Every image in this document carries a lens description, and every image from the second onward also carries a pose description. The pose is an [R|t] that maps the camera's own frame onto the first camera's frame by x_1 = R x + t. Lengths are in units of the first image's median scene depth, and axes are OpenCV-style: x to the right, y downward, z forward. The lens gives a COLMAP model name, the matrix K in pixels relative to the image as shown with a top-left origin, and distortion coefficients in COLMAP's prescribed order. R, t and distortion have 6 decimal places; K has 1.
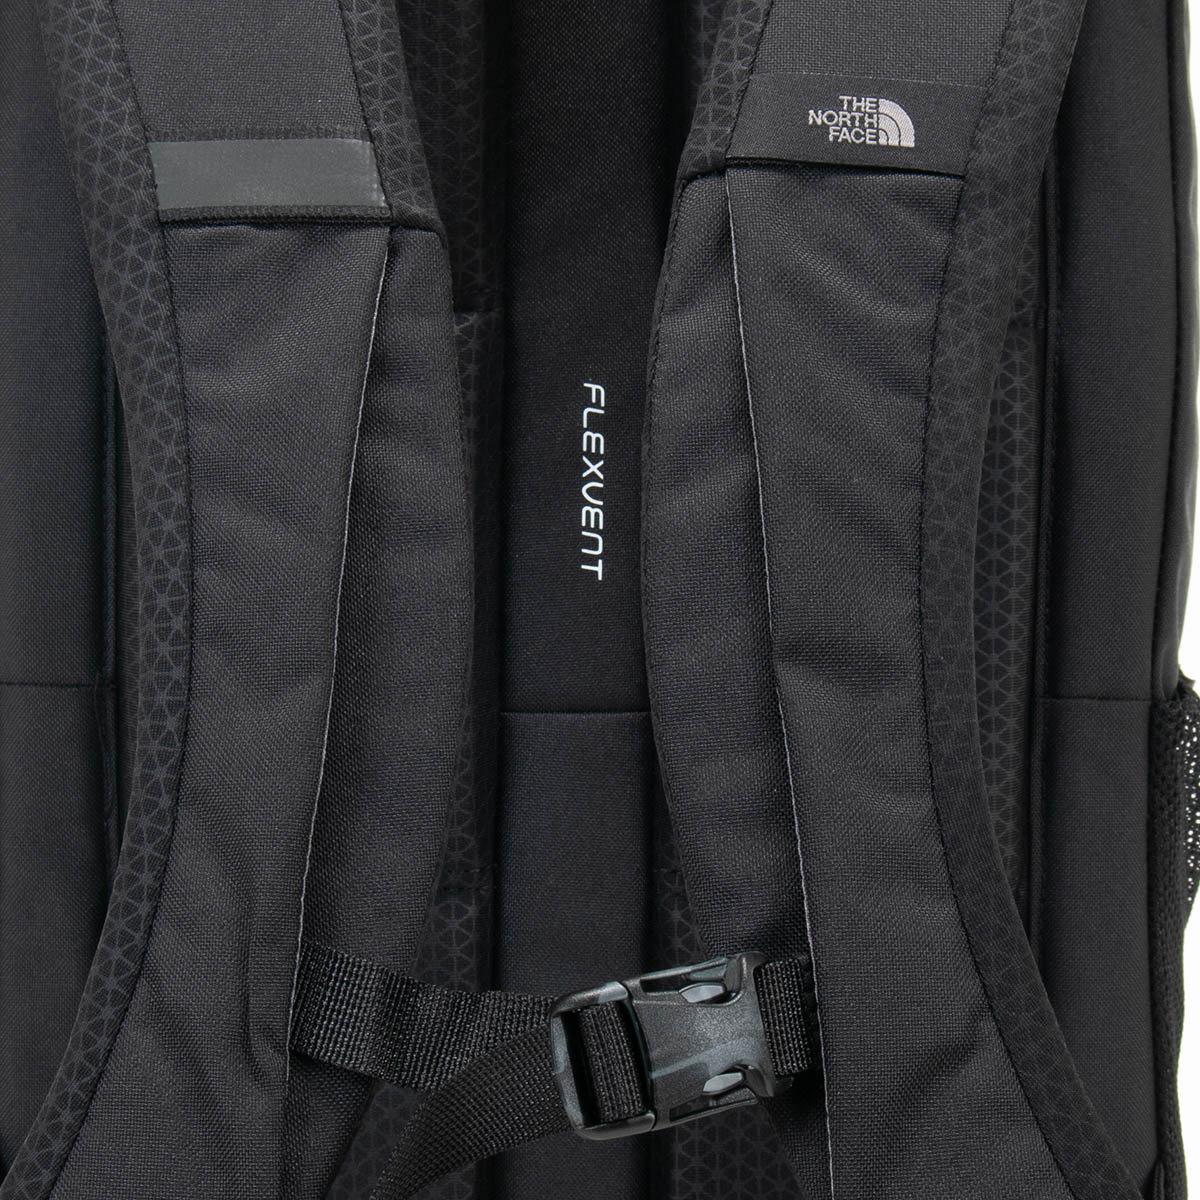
lens RADIAL K [[2954.6, 0, 600.0], [0, 2954.6, 600.0], [0, 0, 1]] dist [-0.108497, -0.612379]
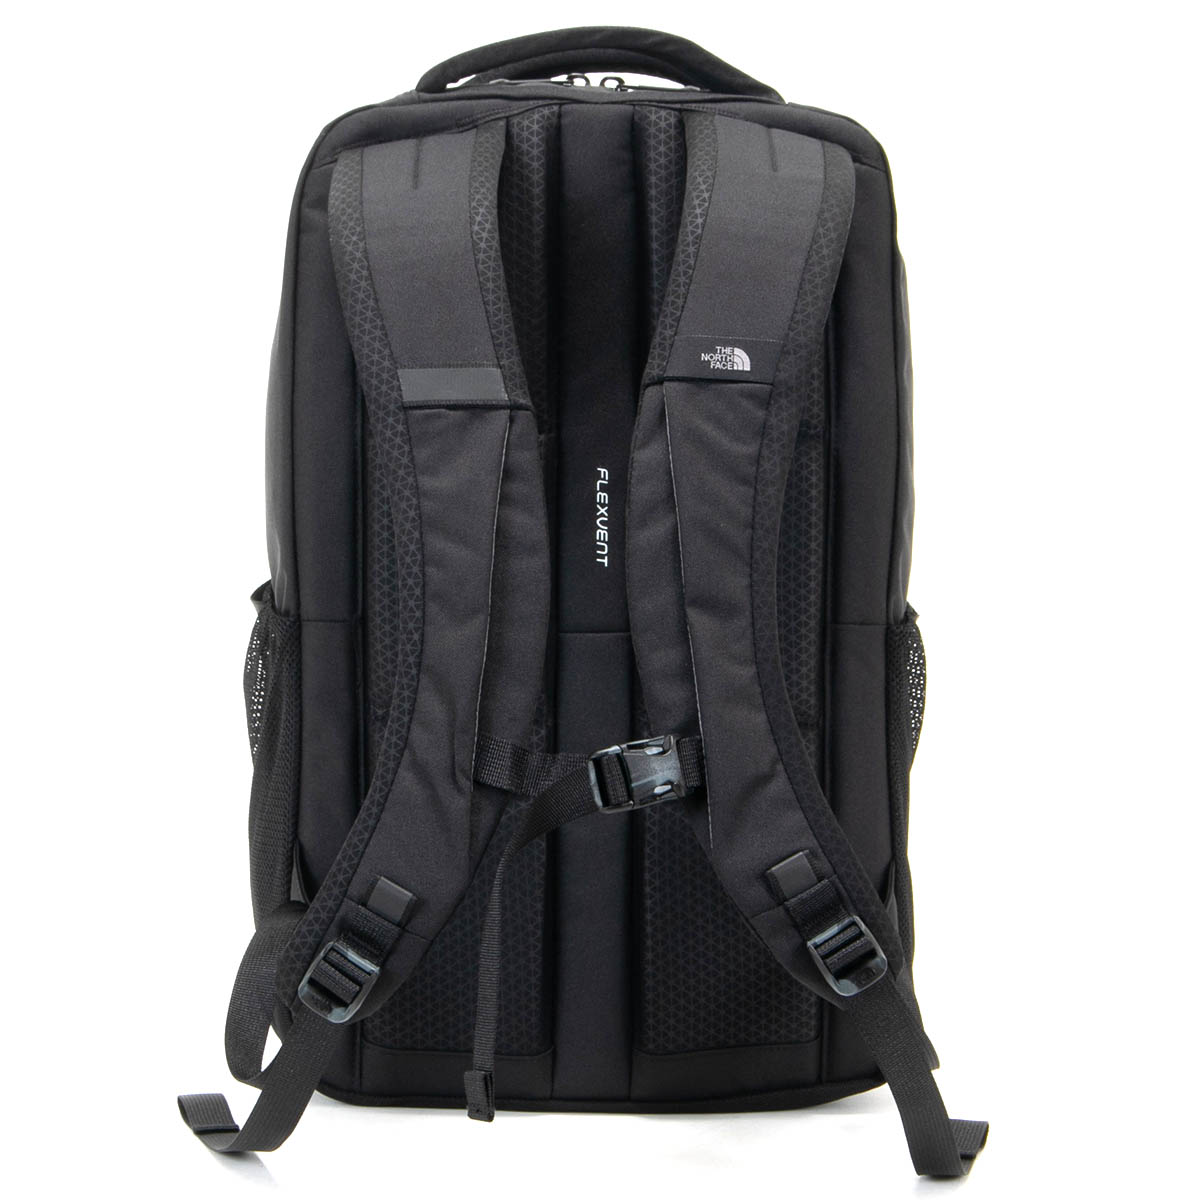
lens RADIAL K [[3399.9, 0, 600.0], [0, 3399.9, 600.0], [0, 0, 1]] dist [0.006999, -0.001553]
pose [[0.999969, -0.007246, 0.002999, -0.013222], [0.007187, 0.999788, 0.019275, -0.033664], [-0.003138, -0.019252, 0.999810, -1.538465]]
